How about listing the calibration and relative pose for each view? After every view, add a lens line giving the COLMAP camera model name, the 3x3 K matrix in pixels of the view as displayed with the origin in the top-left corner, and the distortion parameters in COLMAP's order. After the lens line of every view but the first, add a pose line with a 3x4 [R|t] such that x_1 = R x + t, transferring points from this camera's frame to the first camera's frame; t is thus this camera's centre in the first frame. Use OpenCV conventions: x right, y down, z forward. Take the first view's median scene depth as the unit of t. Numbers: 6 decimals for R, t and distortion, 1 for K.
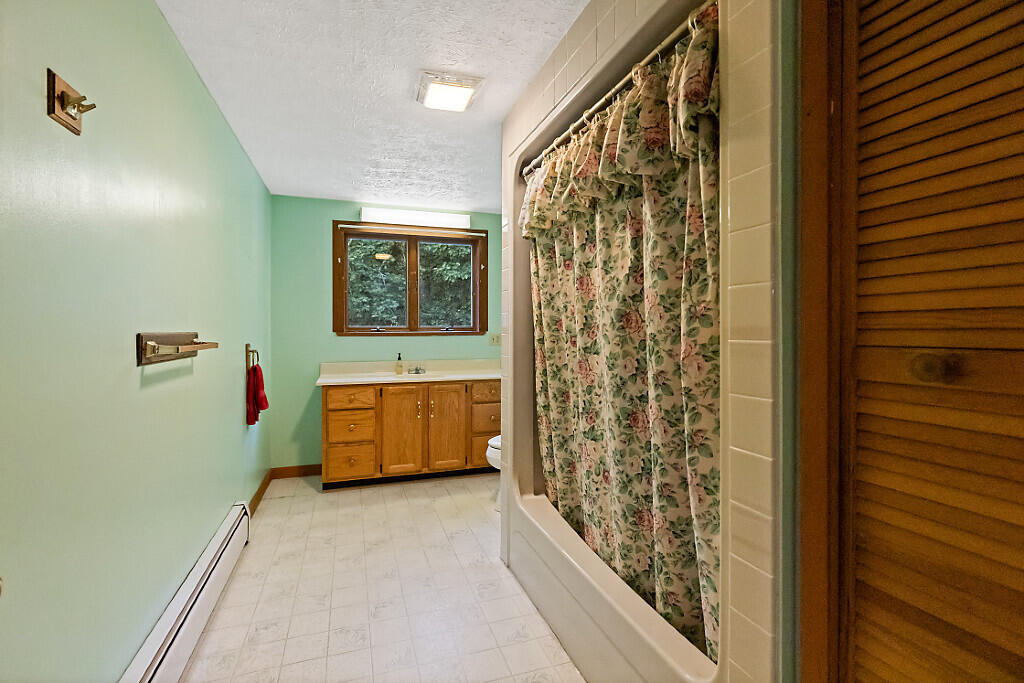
lens RADIAL K [[466.0, 0, 507.6], [0, 466.0, 333.2], [0, 0, 1]] dist [0.002871, -0.000080]
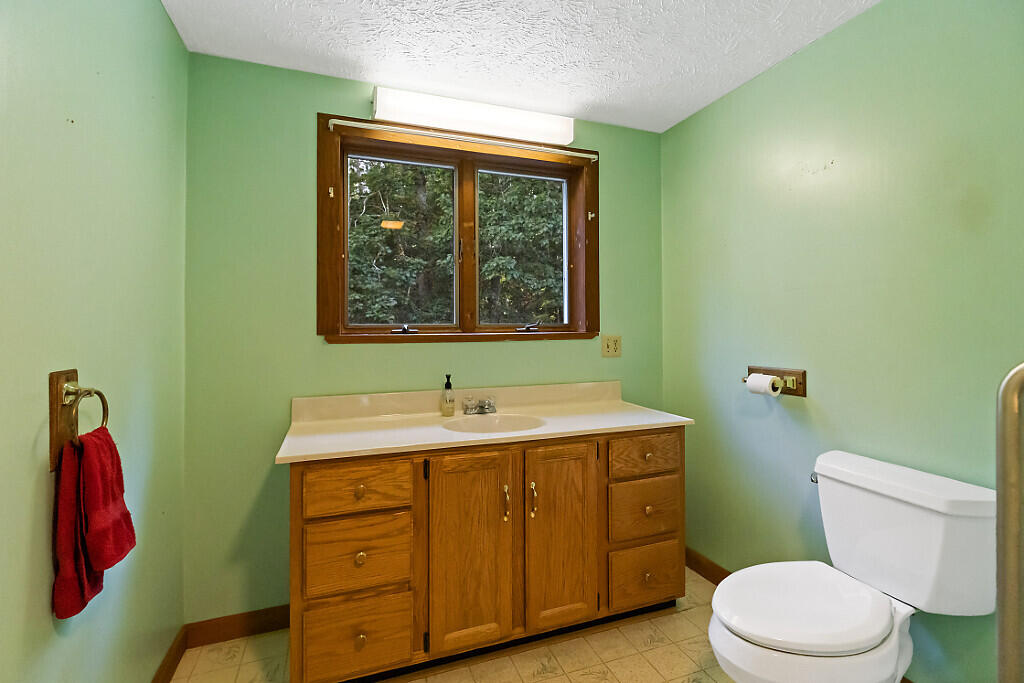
lens RADIAL K [[471.5, 0, 512.9], [0, 471.5, 326.8], [0, 0, 1]] dist [0.001534, -0.000101]
pose [[0.999554, -0.005474, 0.029350, -0.189889], [0.005951, 0.999851, -0.016196, -0.002114], [-0.029257, 0.016364, 0.999438, 0.514684]]
